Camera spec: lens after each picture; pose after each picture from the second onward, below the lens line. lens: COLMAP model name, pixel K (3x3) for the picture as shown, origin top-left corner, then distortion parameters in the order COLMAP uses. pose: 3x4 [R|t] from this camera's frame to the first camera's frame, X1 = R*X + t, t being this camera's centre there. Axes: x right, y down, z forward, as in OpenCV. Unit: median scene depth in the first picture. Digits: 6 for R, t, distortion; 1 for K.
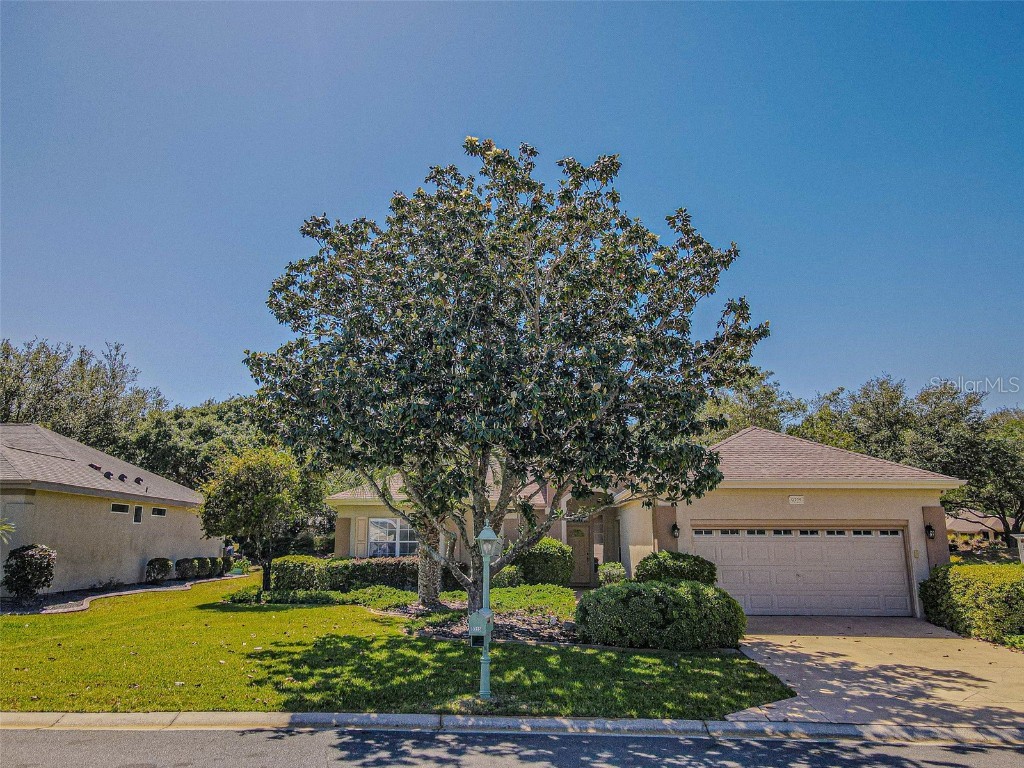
lens RADIAL K [[760.9, 0, 512.0], [0, 760.9, 384.0], [0, 0, 1]] dist [0.005480, 0.015770]
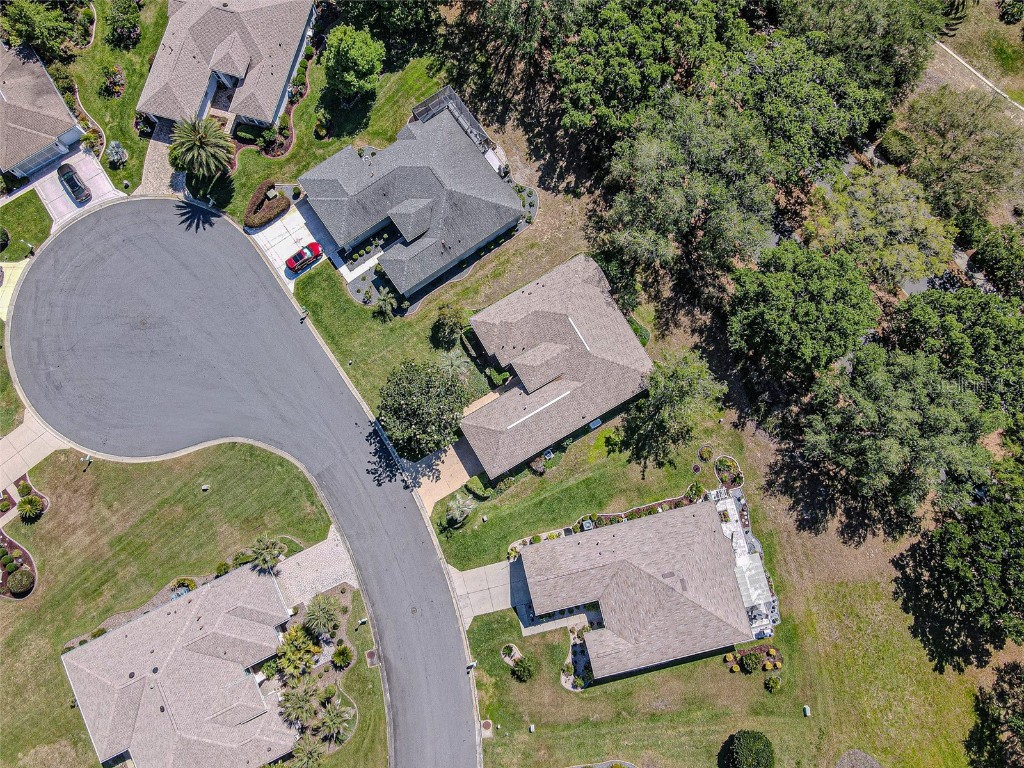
lens RADIAL K [[760.9, 0, 512.0], [0, 760.9, 384.0], [0, 0, 1]] dist [0.005480, 0.015770]
pose [[0.529211, 0.836152, -0.144167, 1.099013], [0.157703, 0.070019, 0.985001, -5.990553], [0.833705, -0.544010, -0.094809, 2.452645]]
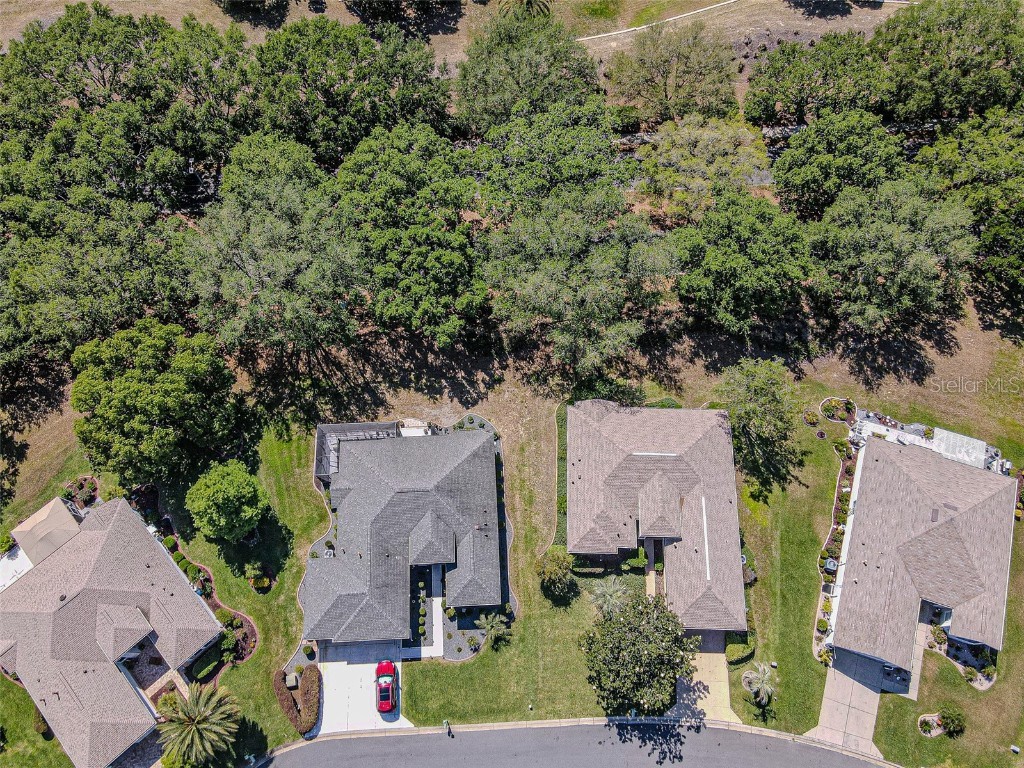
lens RADIAL K [[760.9, 0, 512.0], [0, 760.9, 384.0], [0, 0, 1]] dist [0.005480, 0.015770]
pose [[0.999997, 0.002279, -0.000391, -0.888664], [-0.000068, 0.198157, 0.980170, -5.463218], [0.002311, -0.980168, 0.198156, 1.933972]]
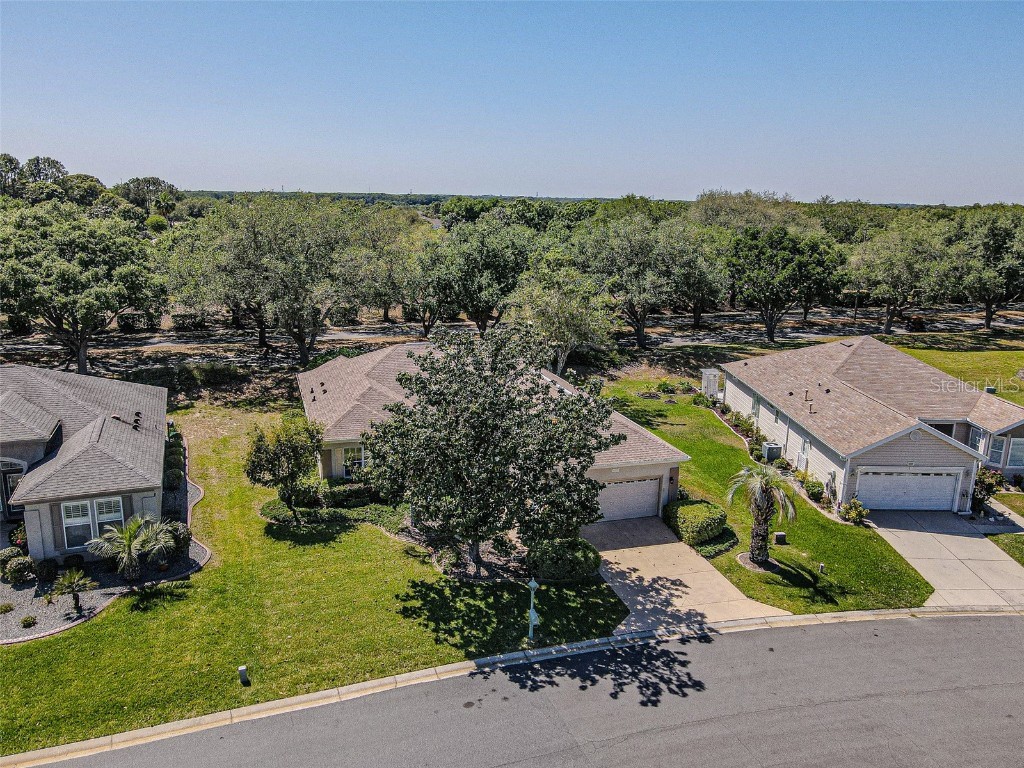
lens RADIAL K [[779.4, 0, 512.0], [0, 779.4, 384.0], [0, 0, 1]] dist [0.005305, 0.010052]
pose [[0.942362, -0.050229, 0.330803, -0.732529], [-0.085902, 0.919211, 0.384282, -1.109685], [-0.323379, -0.390549, 0.861915, -0.771436]]
